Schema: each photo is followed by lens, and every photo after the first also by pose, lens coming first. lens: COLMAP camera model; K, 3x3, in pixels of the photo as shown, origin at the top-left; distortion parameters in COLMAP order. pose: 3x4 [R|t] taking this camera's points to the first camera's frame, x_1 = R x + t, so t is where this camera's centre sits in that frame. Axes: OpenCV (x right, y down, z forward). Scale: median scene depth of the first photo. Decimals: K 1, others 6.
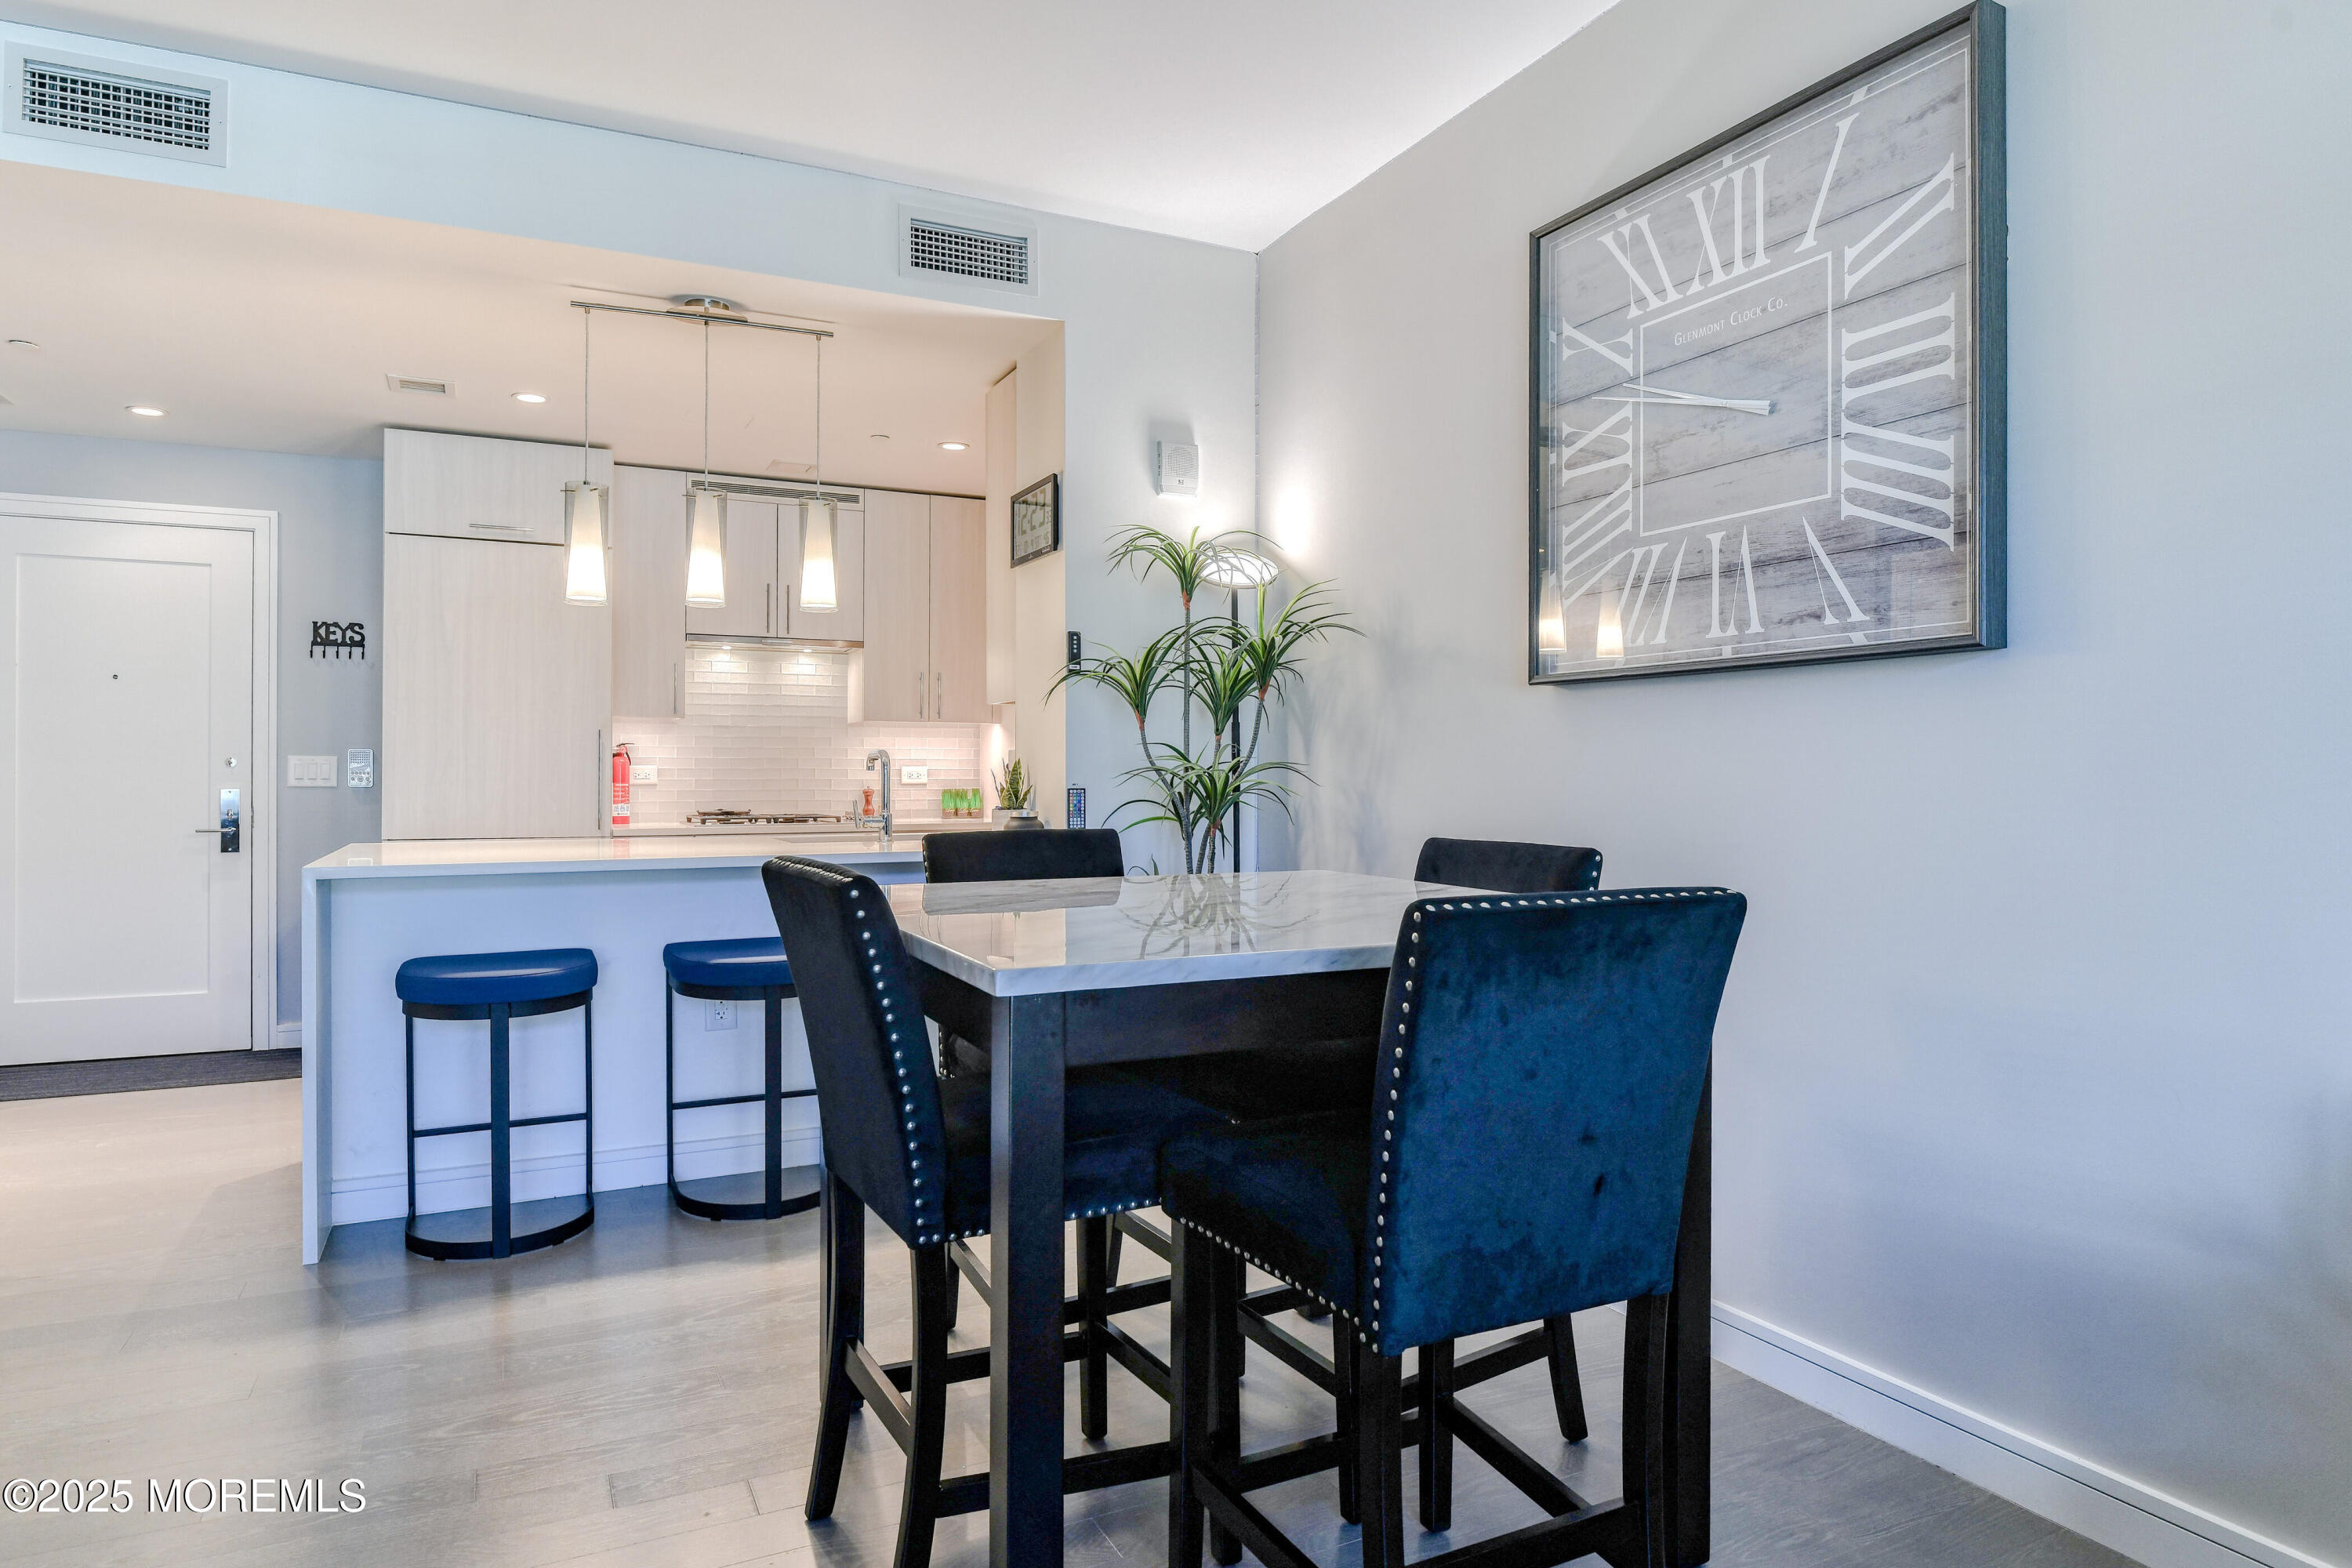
lens RADIAL K [[1177.2, 0, 1172.3], [0, 1177.2, 799.5], [0, 0, 1]] dist [-0.028166, 0.000030]
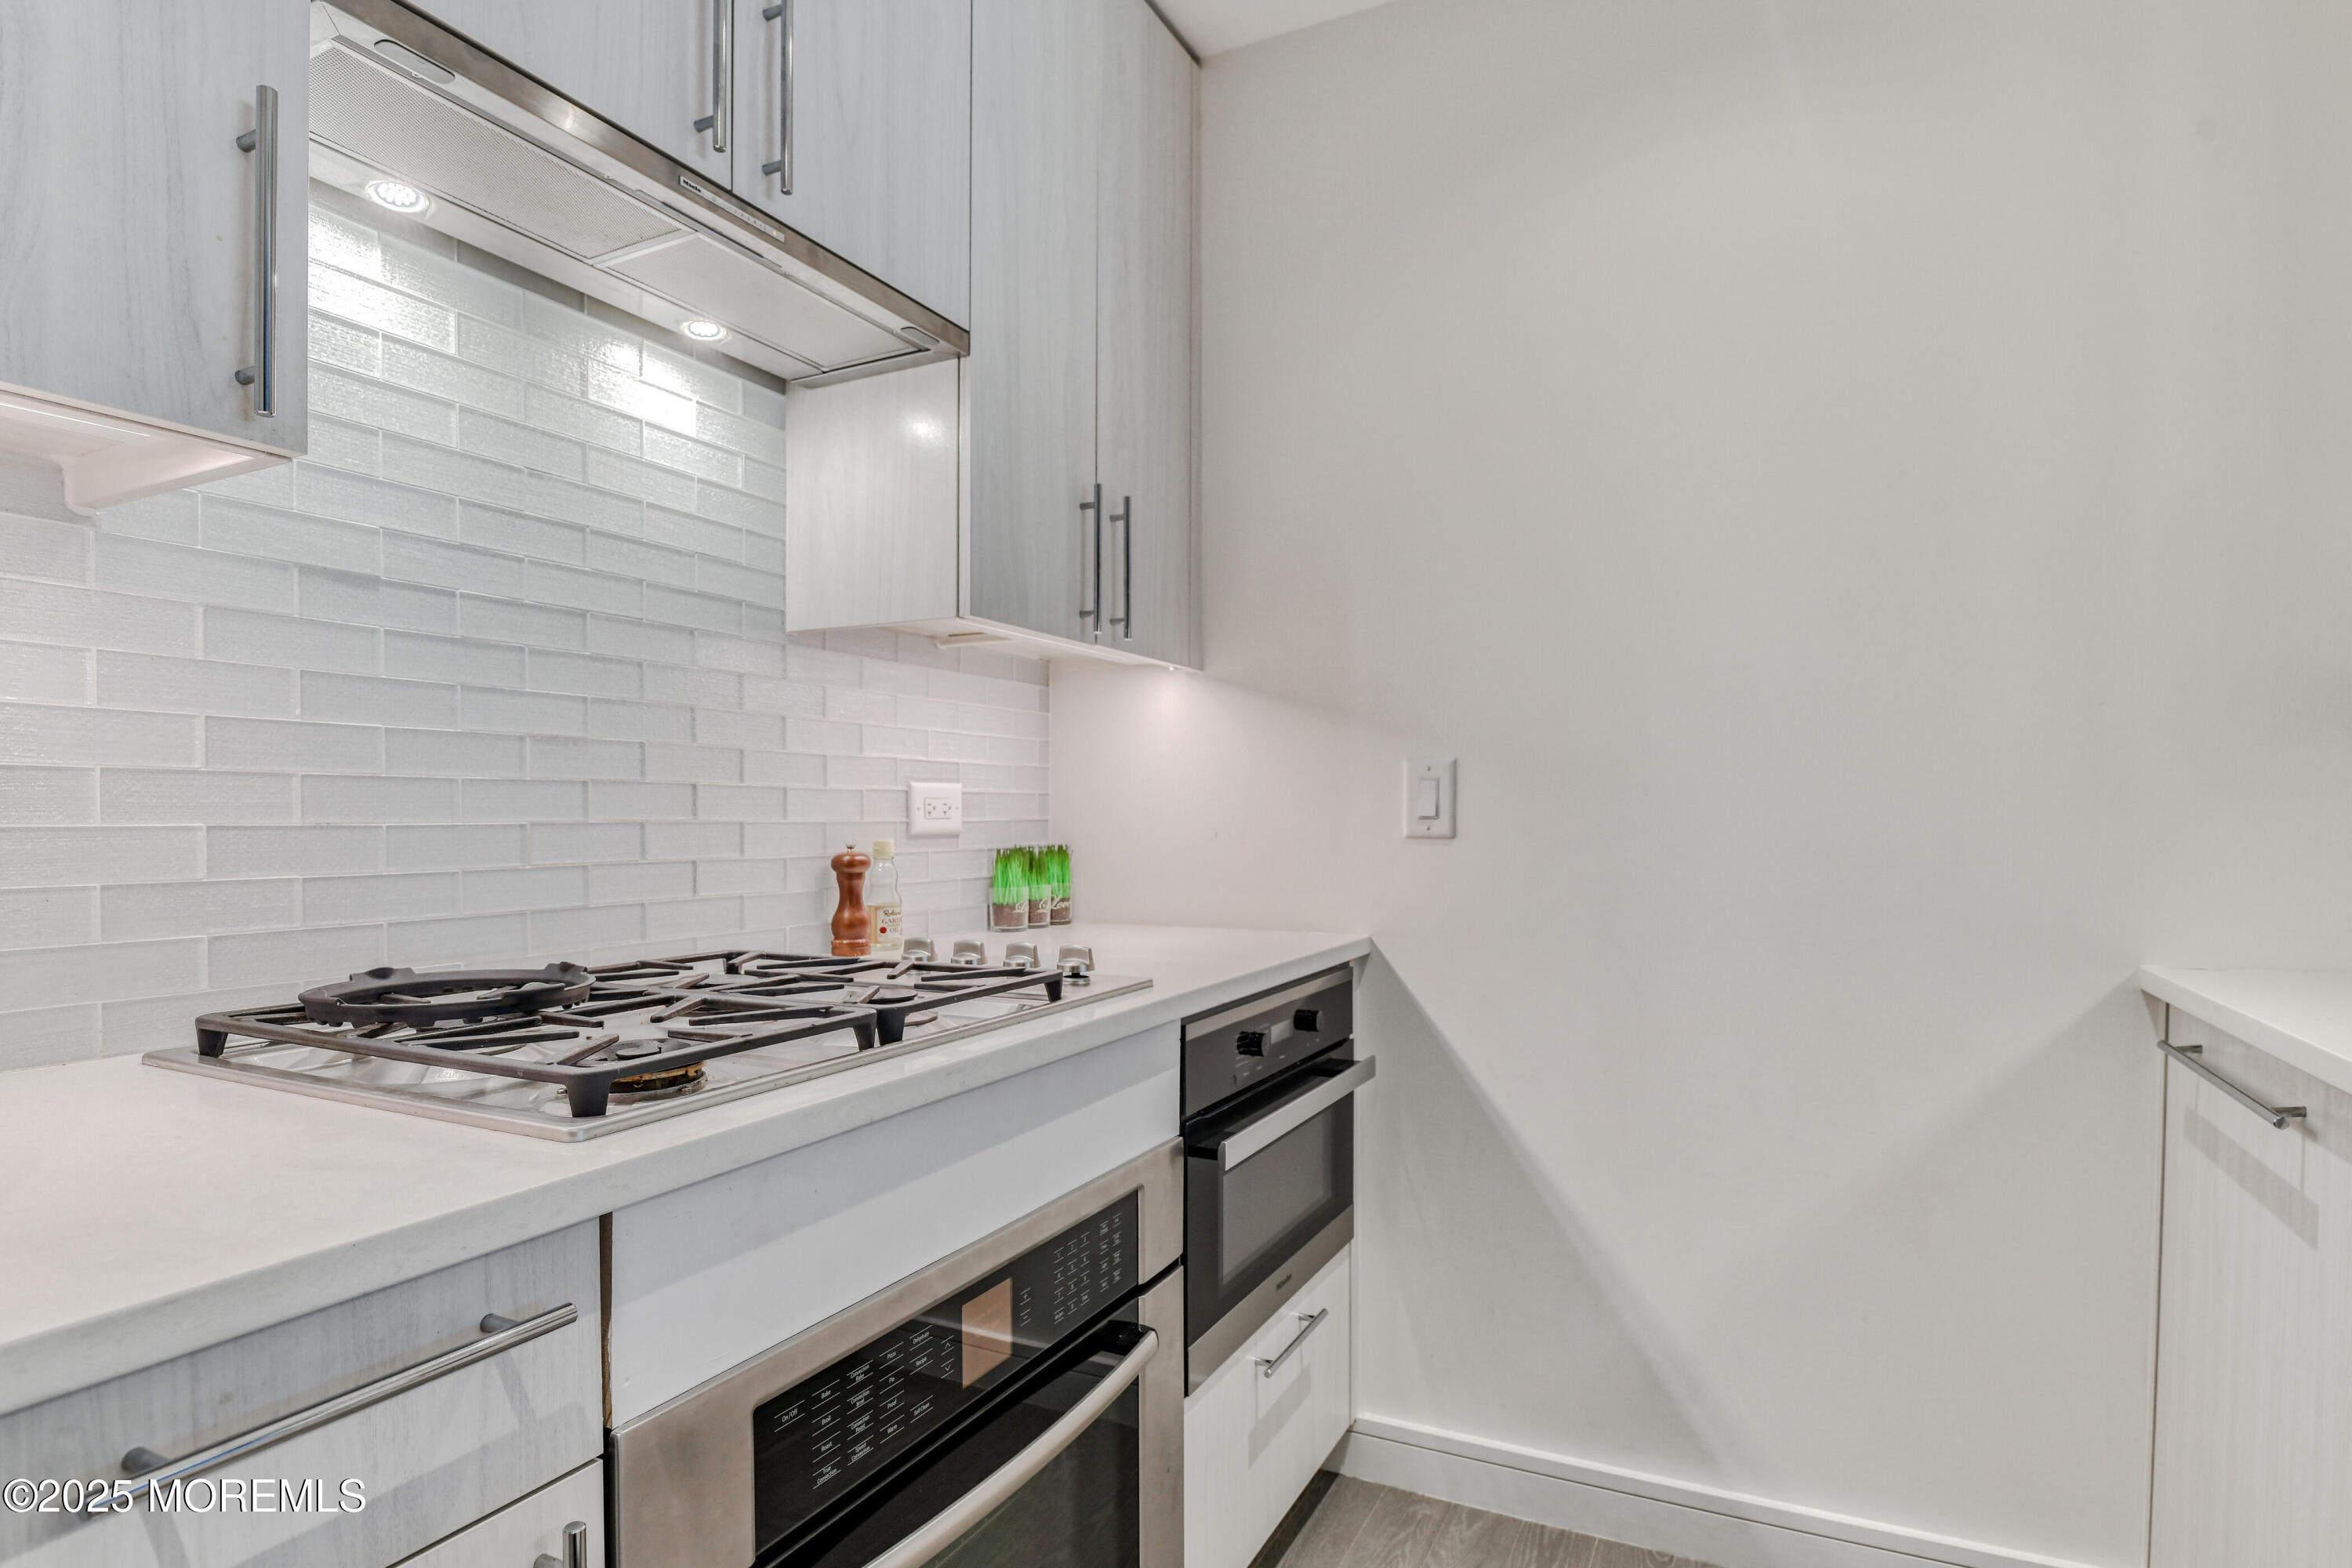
lens RADIAL K [[1242.4, 0, 1271.8], [0, 1242.4, 836.3], [0, 0, 1]] dist [-0.029412, 0.001442]
pose [[0.828856, -0.007787, 0.559408, -0.362059], [0.007989, 0.999966, 0.002082, -0.013593], [-0.559405, 0.002744, 0.828890, 0.702945]]
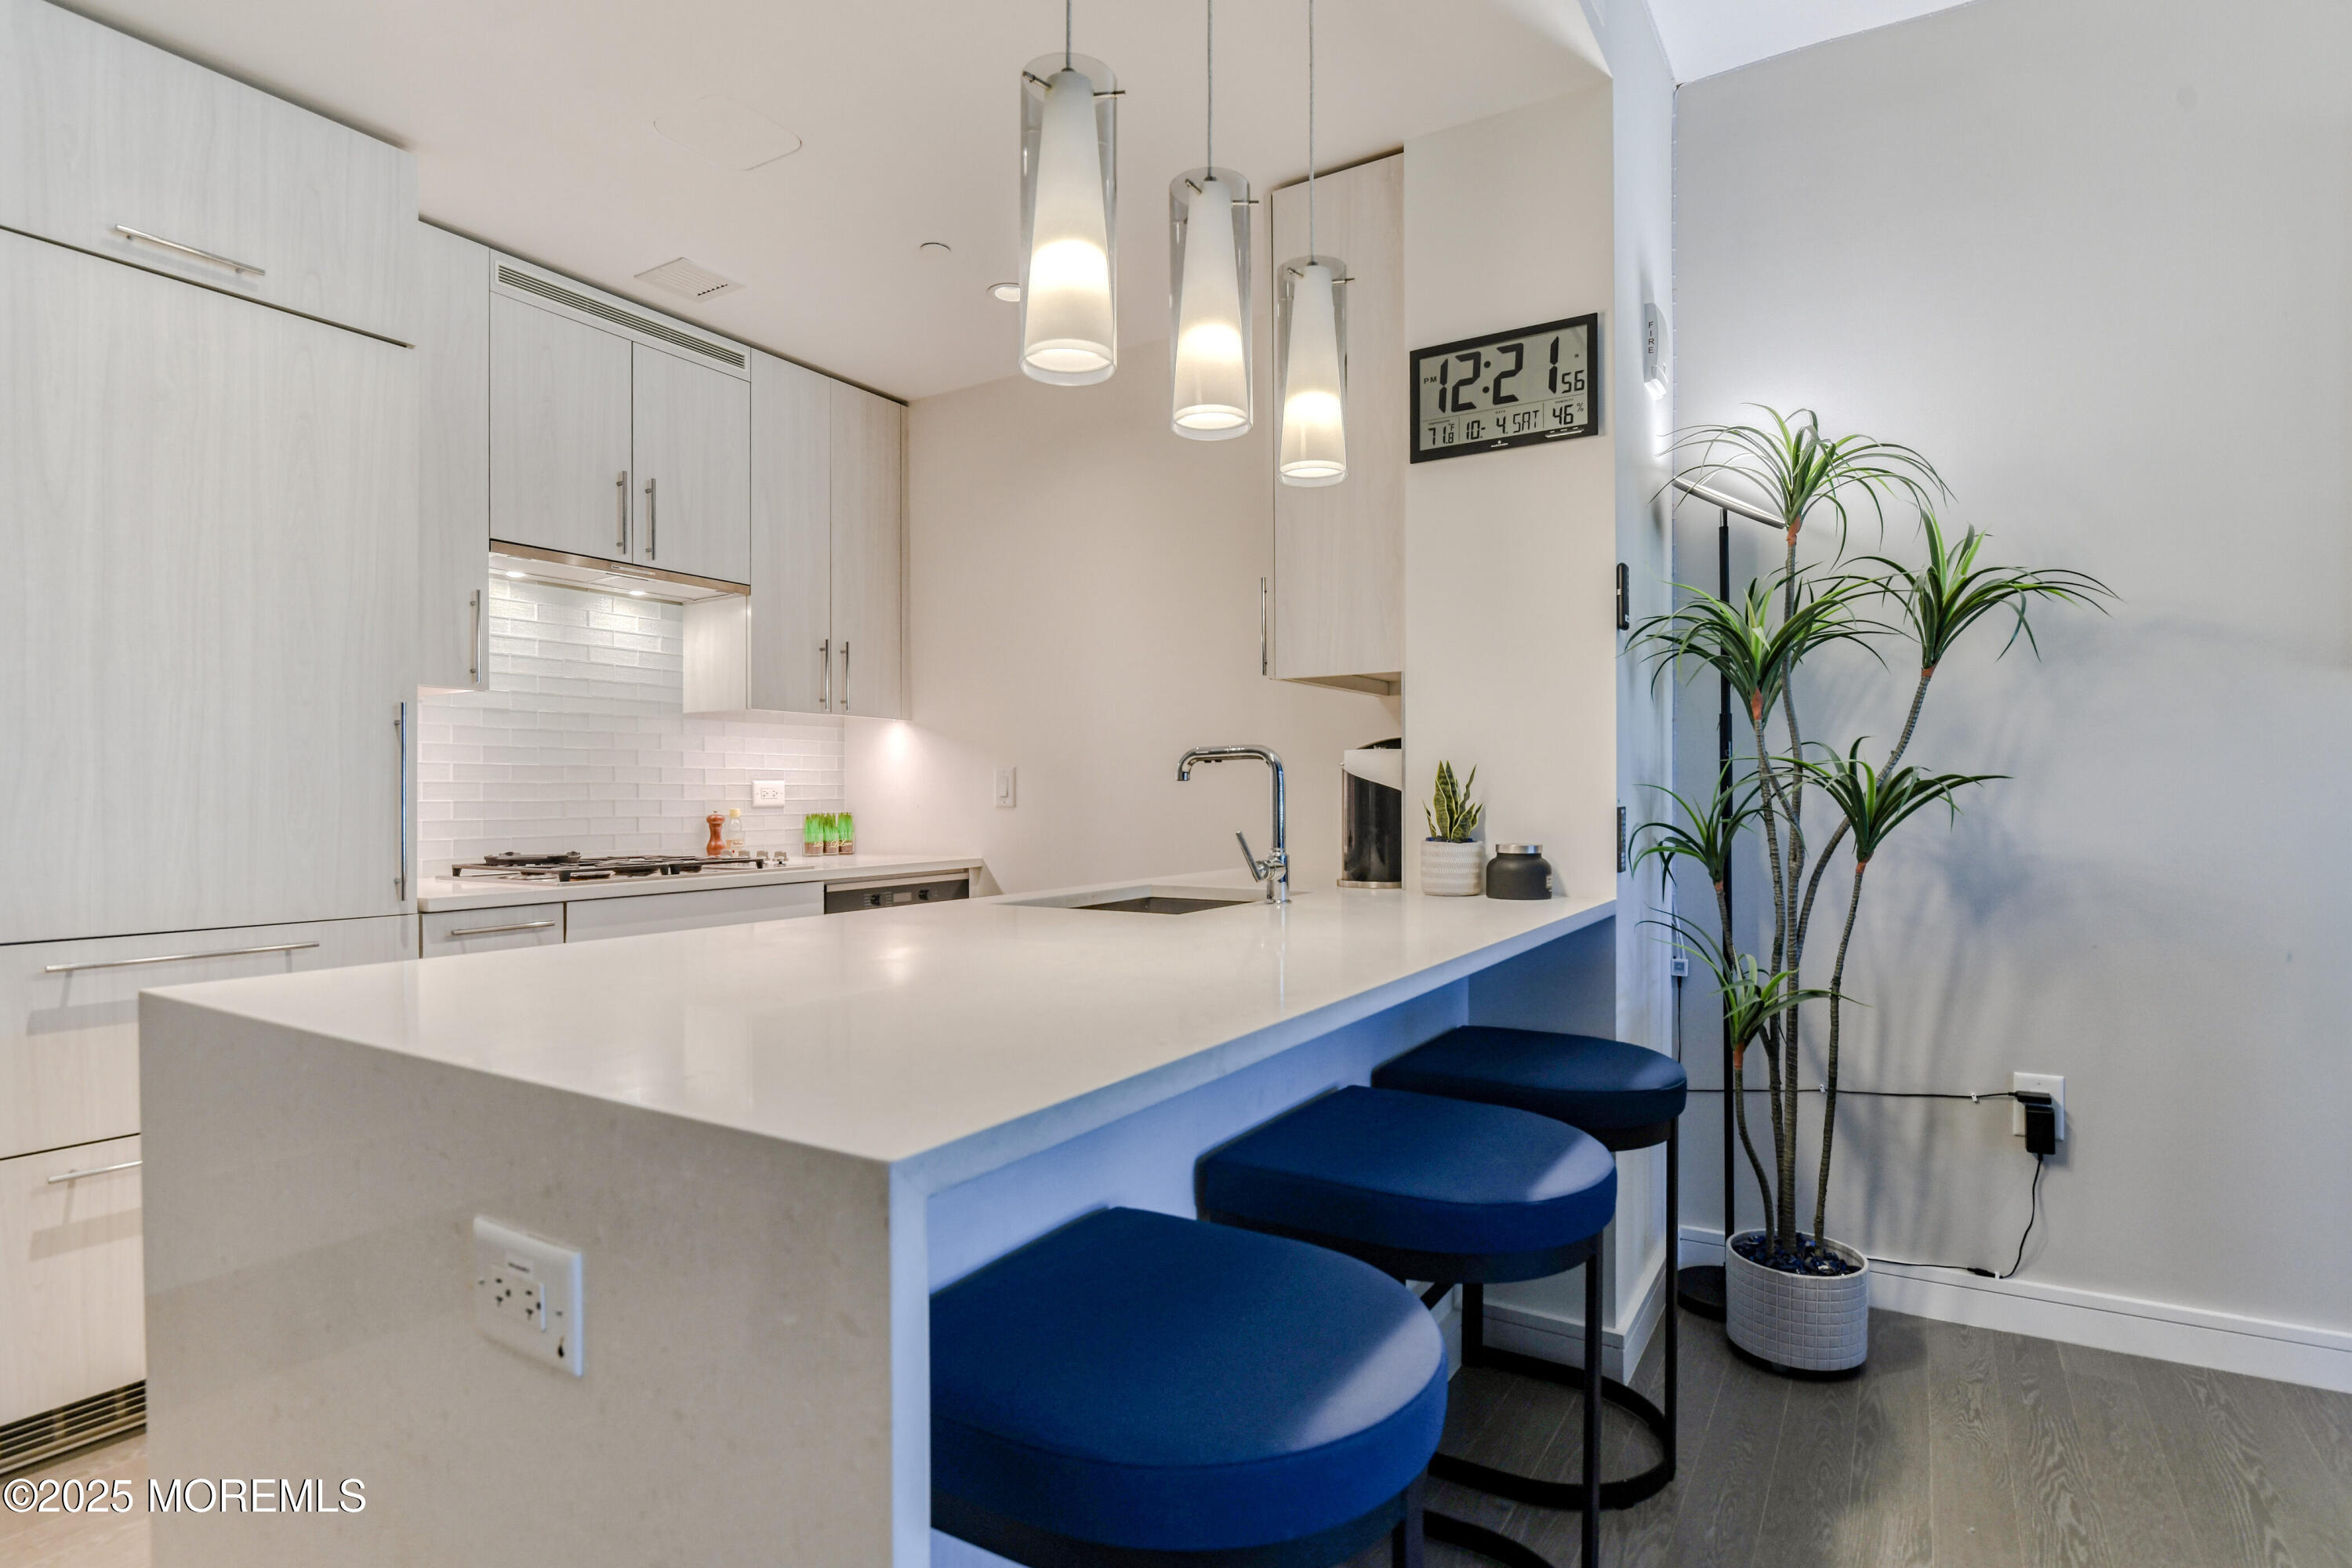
lens RADIAL K [[1177.2, 0, 1172.3], [0, 1177.2, 799.5], [0, 0, 1]] dist [-0.028166, 0.000030]
pose [[0.884380, -0.004033, 0.466750, -0.351861], [0.012563, 0.999806, -0.015165, -0.004621], [-0.466599, 0.019276, 0.884259, 0.325455]]
